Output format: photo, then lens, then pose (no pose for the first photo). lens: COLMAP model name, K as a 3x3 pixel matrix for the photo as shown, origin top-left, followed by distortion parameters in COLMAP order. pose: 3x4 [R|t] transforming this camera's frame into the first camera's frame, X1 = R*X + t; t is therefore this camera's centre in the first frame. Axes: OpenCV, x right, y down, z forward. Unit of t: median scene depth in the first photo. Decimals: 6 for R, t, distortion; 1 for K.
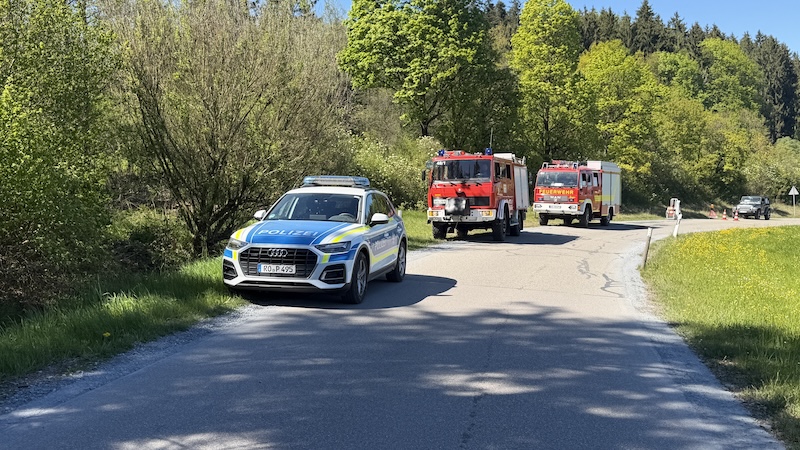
lens RADIAL K [[844.9, 0, 399.9], [0, 844.9, 225.1], [0, 0, 1]] dist [0.006863, 0.000000]
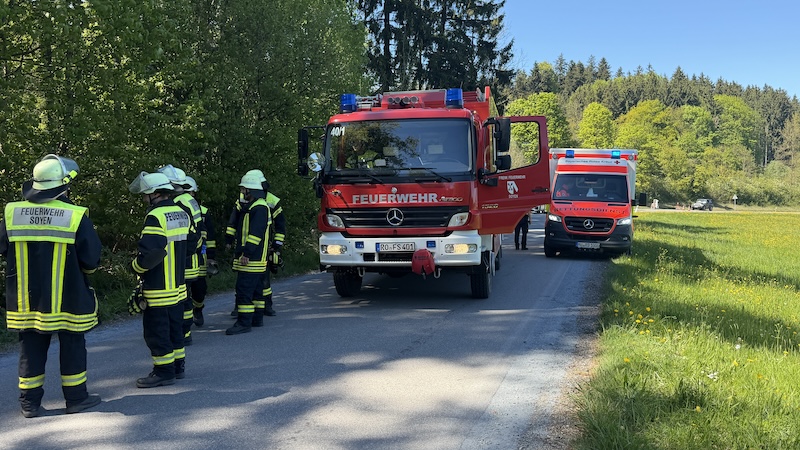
lens RADIAL K [[699.9, 0, 400.0], [0, 699.9, 225.1], [0, 0, 1]] dist [-0.018636, -0.009605]
pose [[0.990636, 0.009371, -0.136207, -0.028695], [-0.009460, 0.999955, 0.000000, 0.015330], [0.136201, 0.001289, 0.990680, -0.321320]]
